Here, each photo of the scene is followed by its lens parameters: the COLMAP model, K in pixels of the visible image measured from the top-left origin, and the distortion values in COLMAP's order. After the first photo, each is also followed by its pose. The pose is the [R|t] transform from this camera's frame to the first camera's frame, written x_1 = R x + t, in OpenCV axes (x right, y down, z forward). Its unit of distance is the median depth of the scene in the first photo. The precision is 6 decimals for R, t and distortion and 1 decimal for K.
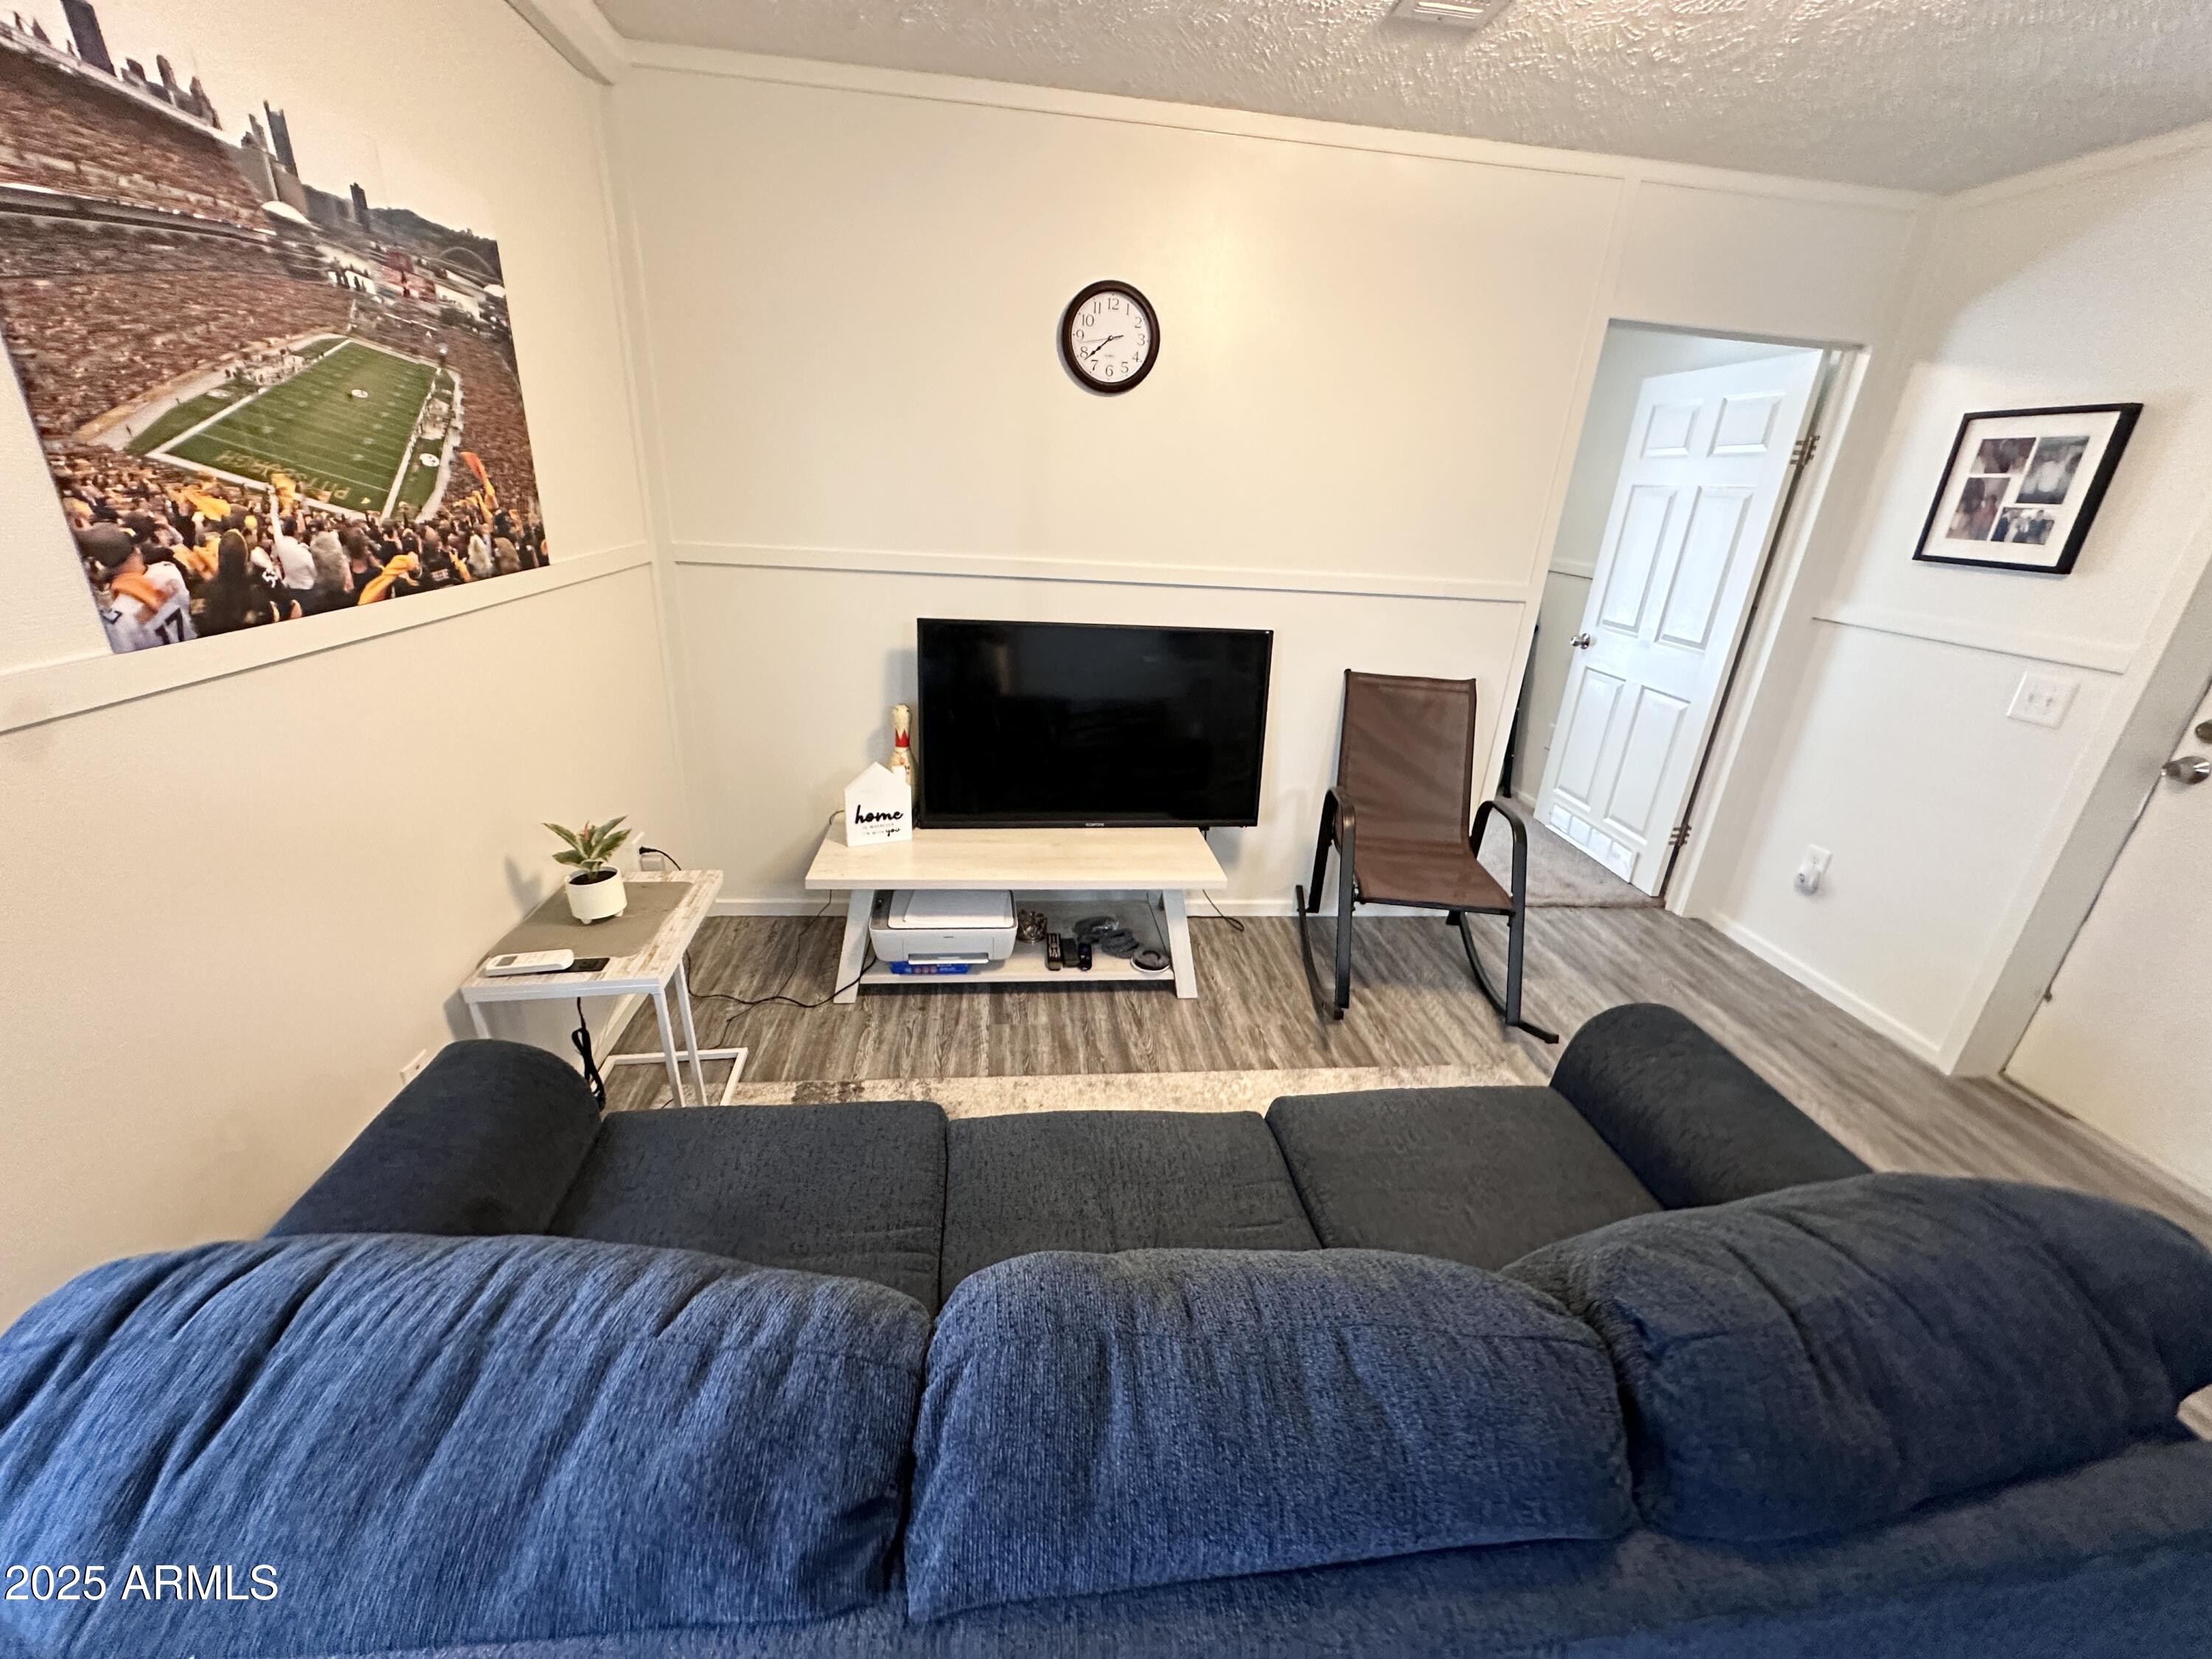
lens RADIAL K [[882.4, 0, 1106.0], [0, 882.4, 829.5], [0, 0, 1]] dist [0.001254, 0.000055]
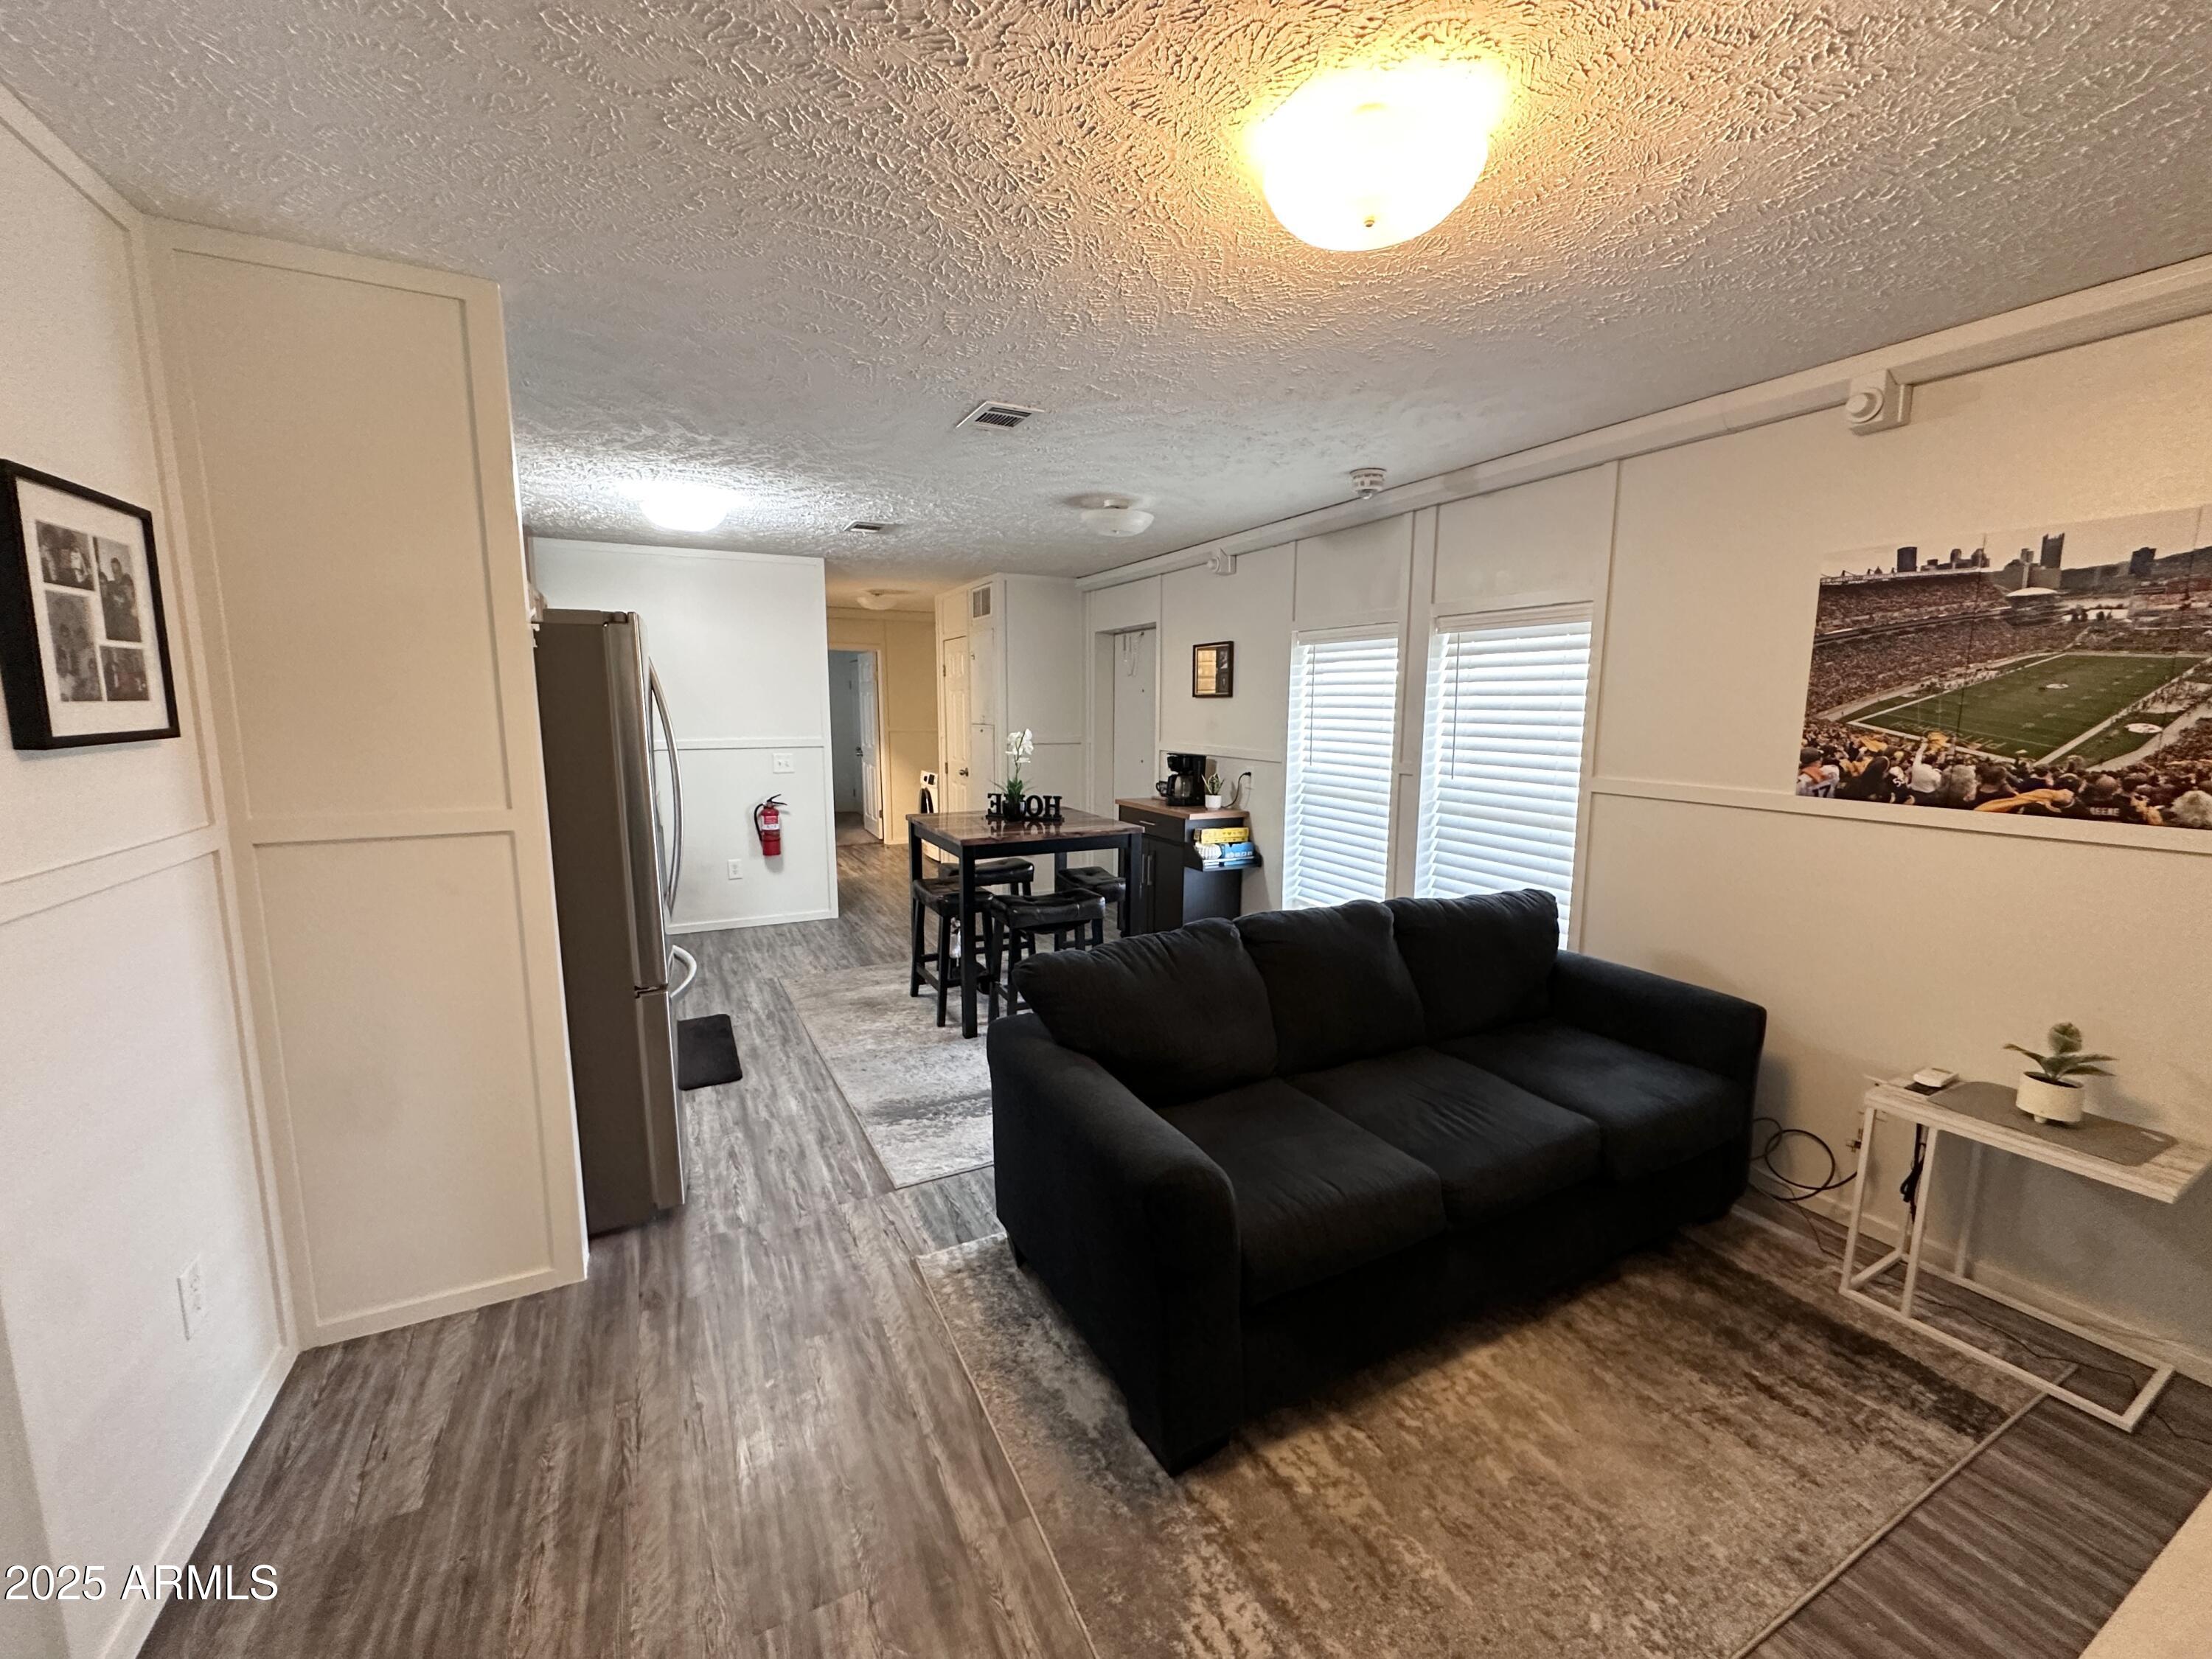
lens RADIAL K [[882.4, 0, 1106.0], [0, 882.4, 829.5], [0, 0, 1]] dist [0.001254, 0.000055]
pose [[-0.936525, -0.005776, -0.350554, 1.165263], [-0.177838, 0.869515, 0.460778, -0.664190], [0.302150, 0.493872, -0.815350, 1.798879]]
